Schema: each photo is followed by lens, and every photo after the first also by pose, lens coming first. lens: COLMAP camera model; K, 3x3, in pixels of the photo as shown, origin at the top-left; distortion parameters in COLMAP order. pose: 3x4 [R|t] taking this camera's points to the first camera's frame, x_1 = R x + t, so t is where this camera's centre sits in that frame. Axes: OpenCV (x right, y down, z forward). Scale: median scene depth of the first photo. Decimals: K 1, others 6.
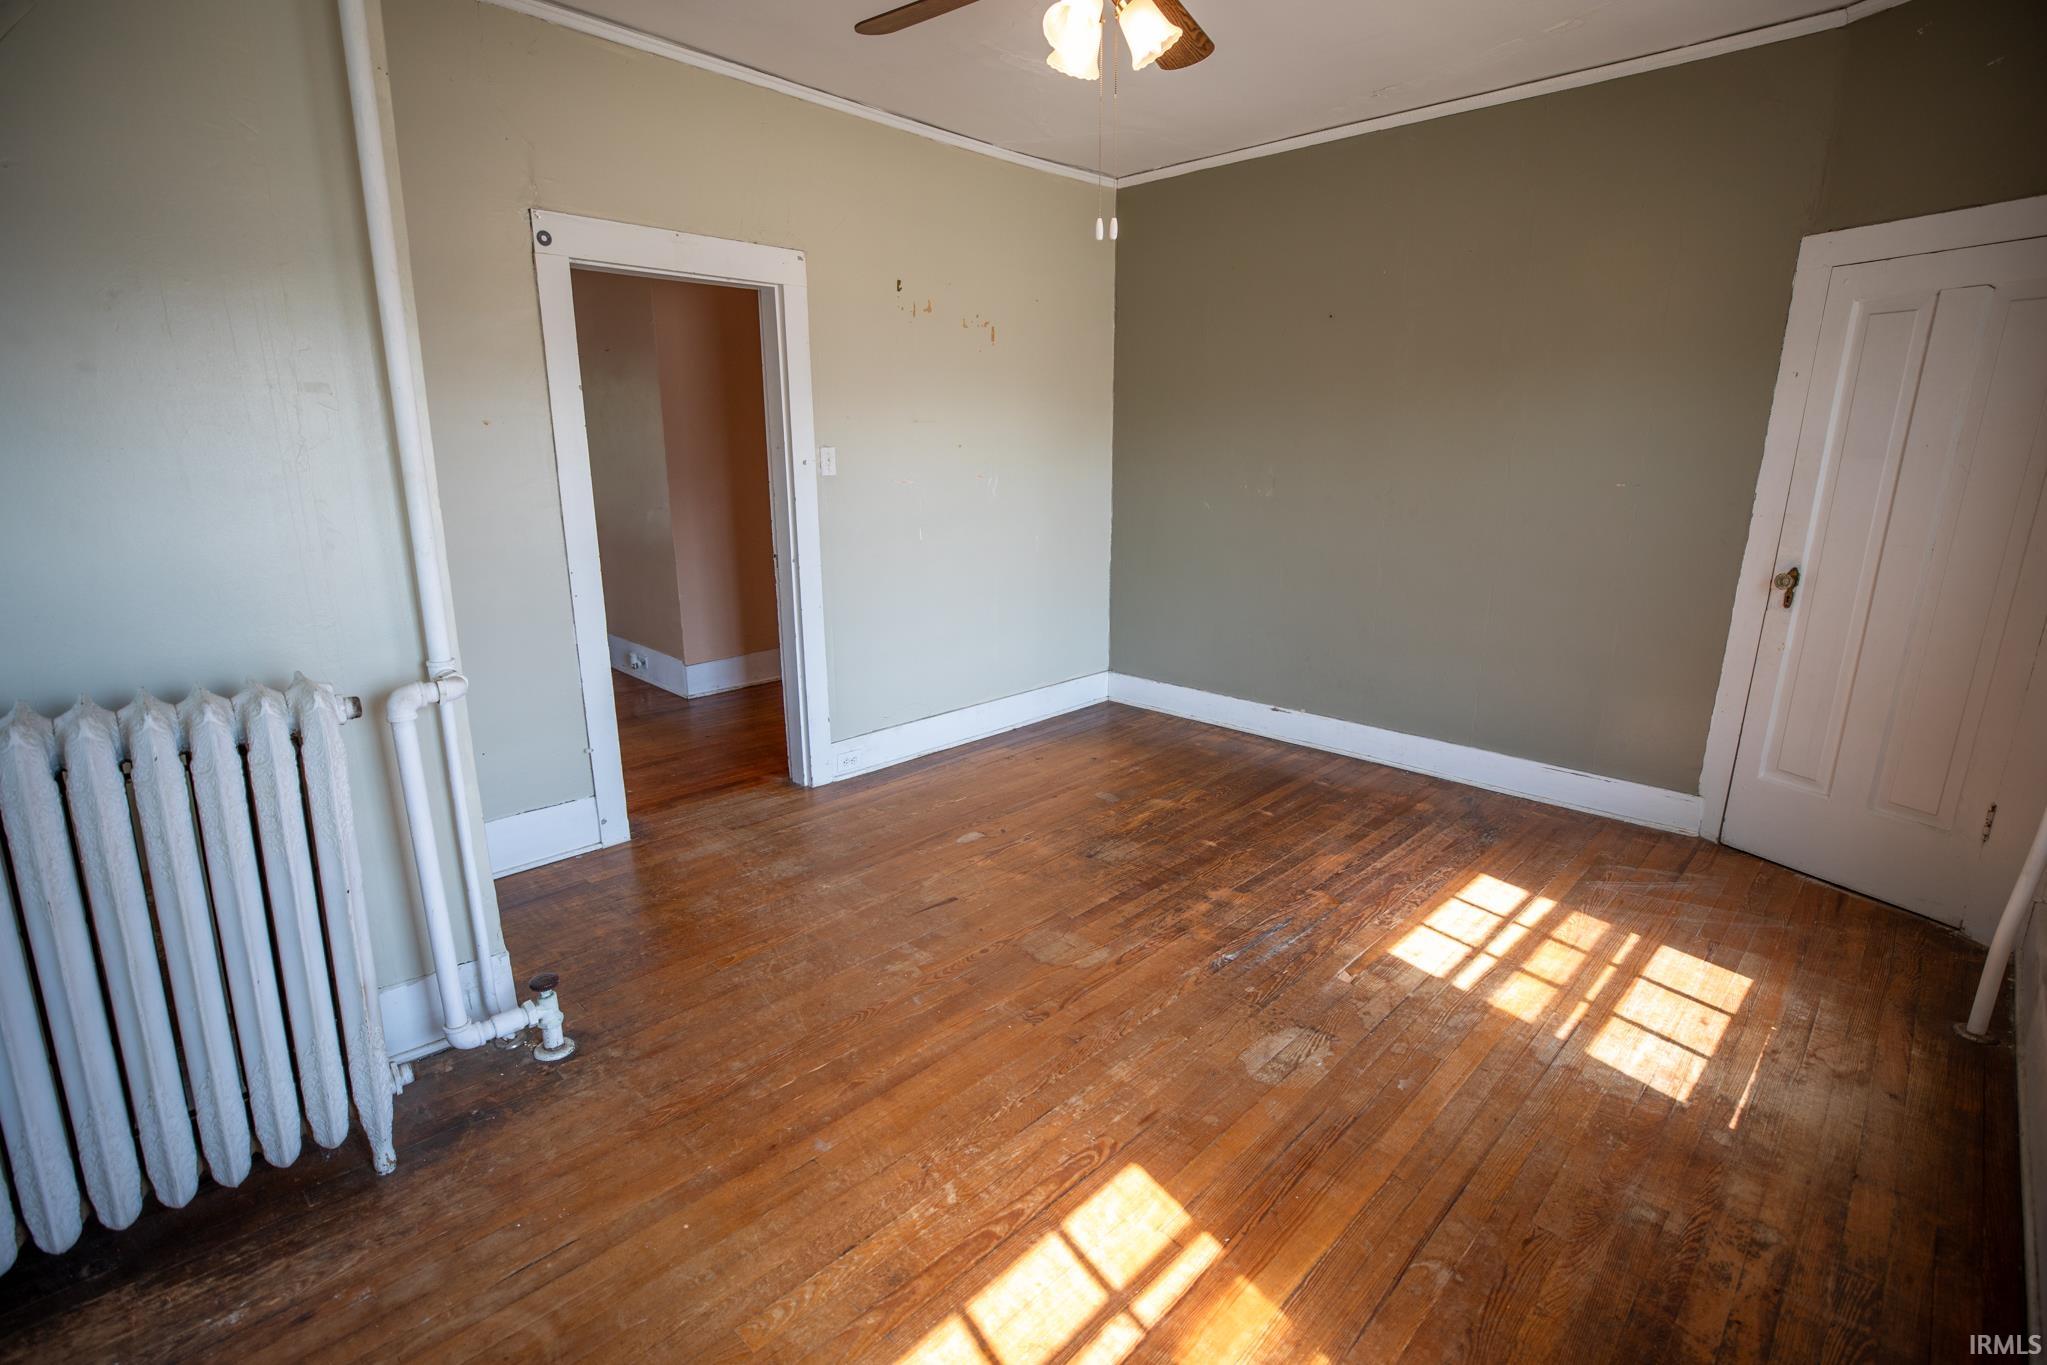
lens RADIAL K [[950.1, 0, 1022.4], [0, 950.1, 679.1], [0, 0, 1]] dist [-0.022429, -0.000016]
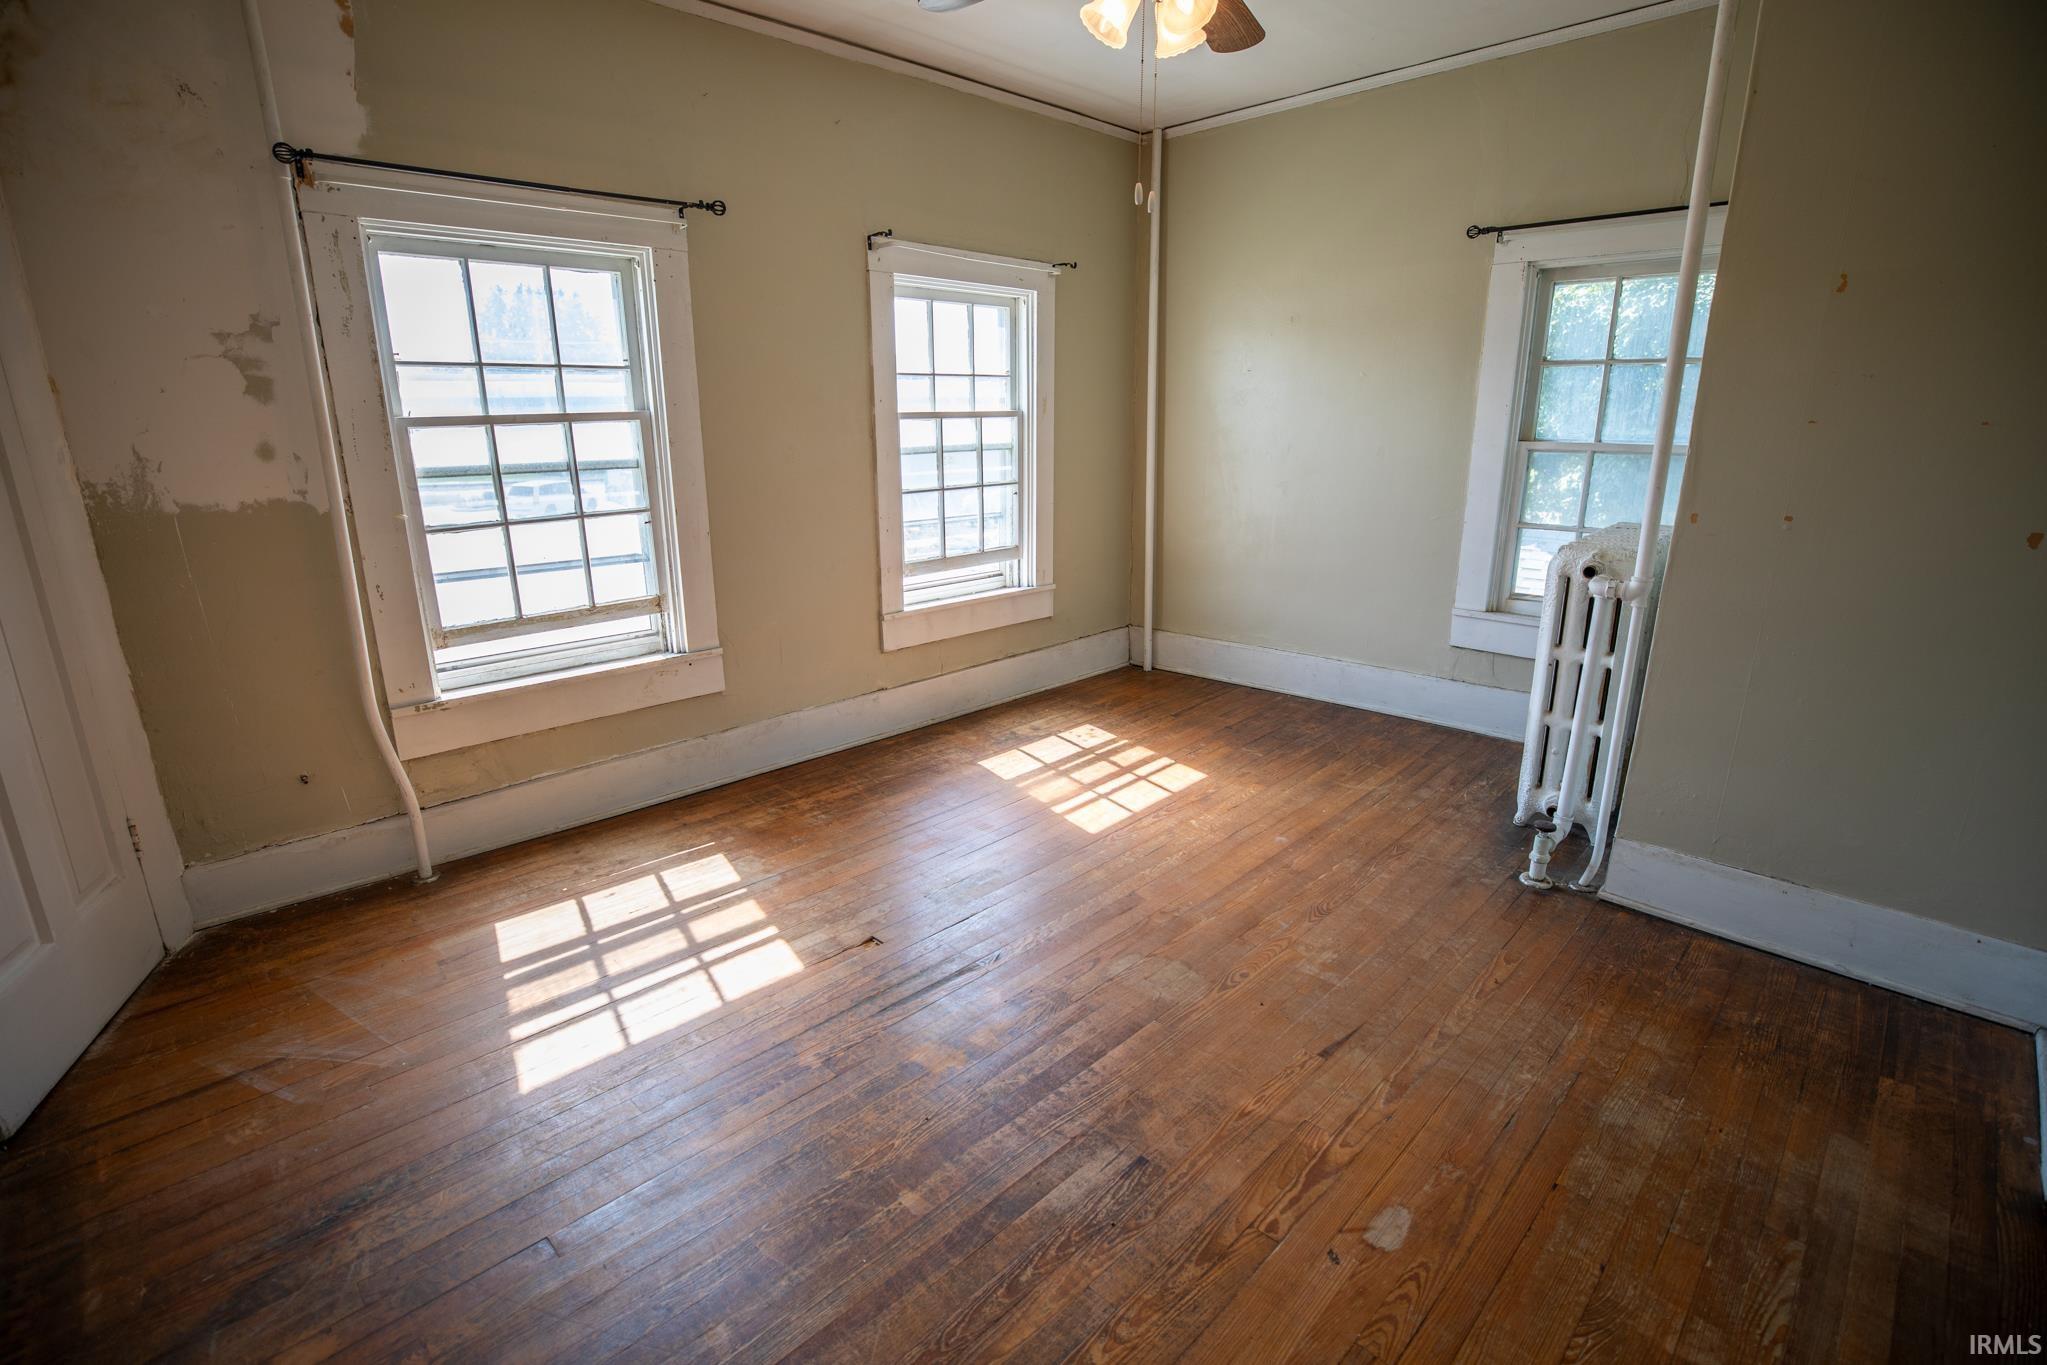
lens RADIAL K [[950.1, 0, 1024.0], [0, 950.1, 675.3], [0, 0, 1]] dist [-0.022429, -0.000016]
pose [[-0.999984, 0.005309, -0.002134, 0.189817], [0.003520, 0.864823, 0.502064, -0.461789], [0.004511, 0.502049, -0.864828, 1.821653]]
